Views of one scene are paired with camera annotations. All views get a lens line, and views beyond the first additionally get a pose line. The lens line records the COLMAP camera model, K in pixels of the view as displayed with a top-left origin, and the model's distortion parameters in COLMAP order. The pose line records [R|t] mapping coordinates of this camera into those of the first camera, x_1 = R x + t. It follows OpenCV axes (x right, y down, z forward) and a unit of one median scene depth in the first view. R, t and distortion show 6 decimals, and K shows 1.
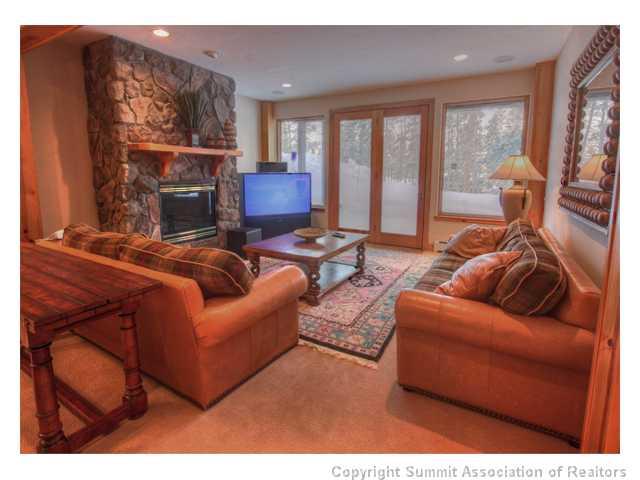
lens RADIAL K [[322.5, 0, 321.1], [0, 322.5, 218.3], [0, 0, 1]] dist [0.001096, -0.000209]
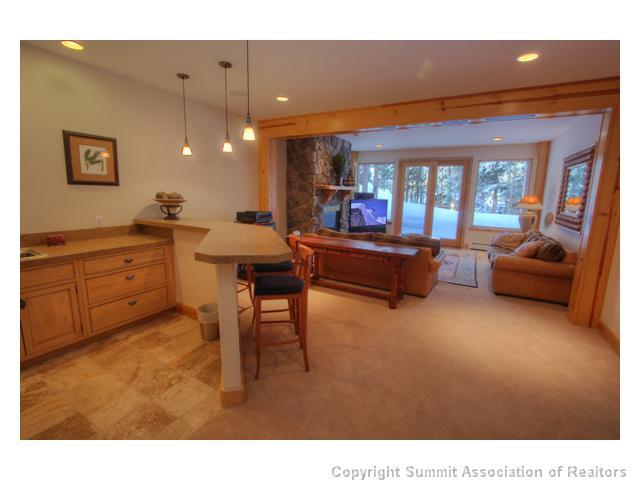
lens RADIAL K [[275.5, 0, 320.0], [0, 275.5, 240.0], [0, 0, 1]] dist [0.001104, 0.000168]
pose [[0.999863, 0.016469, -0.001768, -0.566163], [-0.016389, 0.999127, 0.038421, 0.019958], [0.002399, -0.038386, 0.999260, -0.580278]]
